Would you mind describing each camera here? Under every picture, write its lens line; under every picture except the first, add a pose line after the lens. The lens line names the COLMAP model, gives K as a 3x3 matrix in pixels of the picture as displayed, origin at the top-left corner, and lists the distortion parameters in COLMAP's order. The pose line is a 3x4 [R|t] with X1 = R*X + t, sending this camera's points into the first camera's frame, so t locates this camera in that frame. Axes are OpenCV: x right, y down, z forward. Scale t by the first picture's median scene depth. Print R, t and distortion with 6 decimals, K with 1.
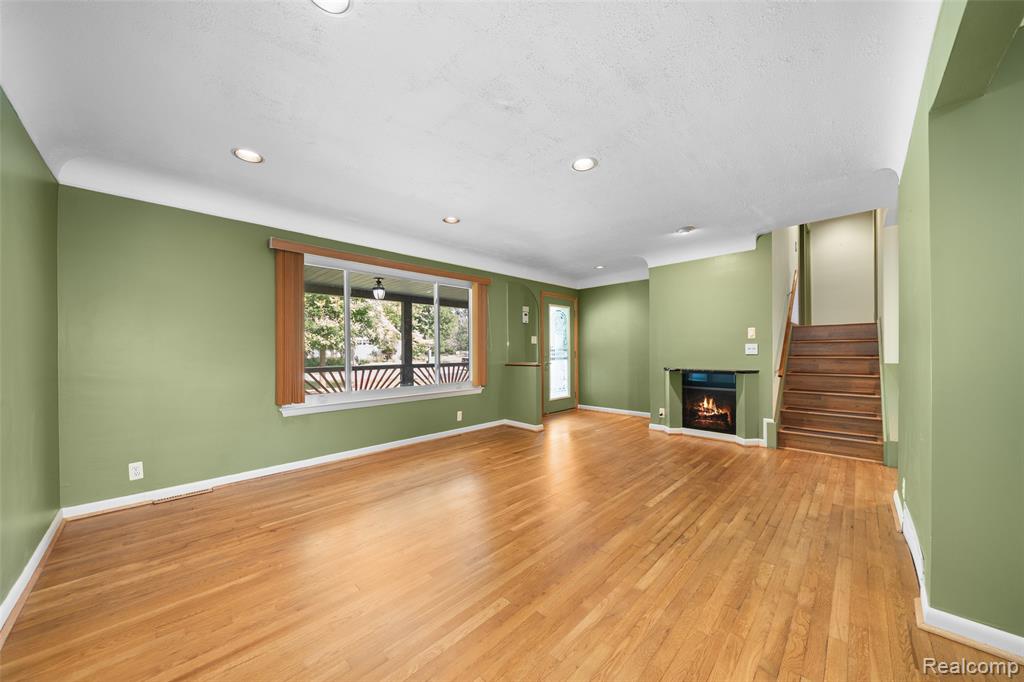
lens RADIAL K [[350.9, 0, 513.8], [0, 350.9, 353.0], [0, 0, 1]] dist [-0.000949, -0.000085]
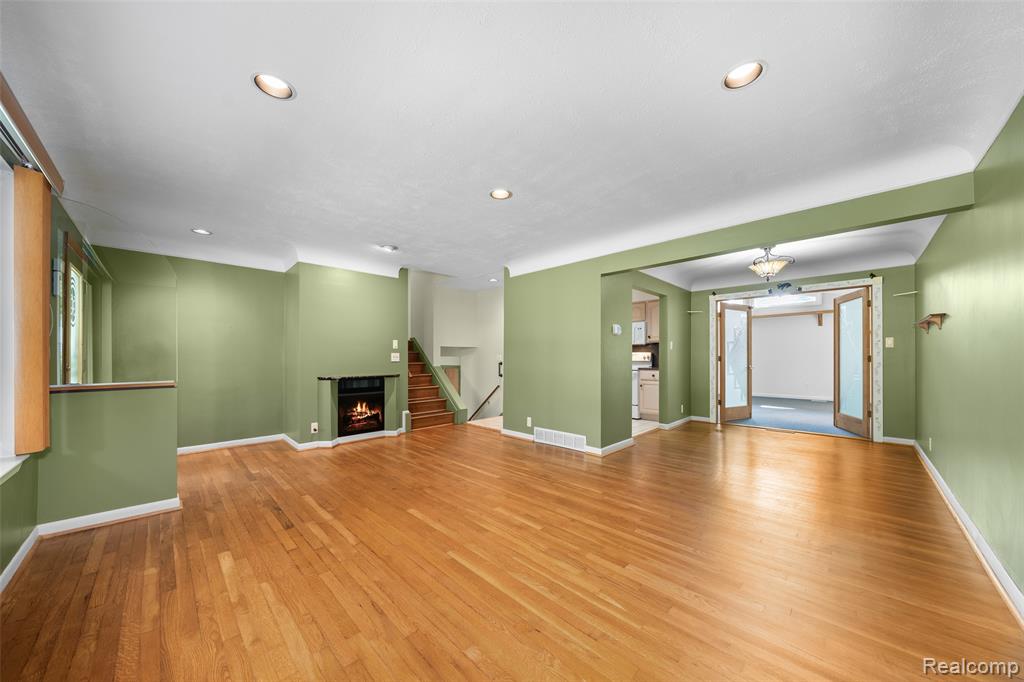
lens RADIAL K [[350.9, 0, 513.8], [0, 350.9, 353.0], [0, 0, 1]] dist [-0.000949, -0.000085]
pose [[0.000951, 0.020317, 0.999793, -0.560172], [0.007678, 0.999764, -0.020323, 0.002409], [-0.999970, 0.007695, 0.000795, 0.571649]]
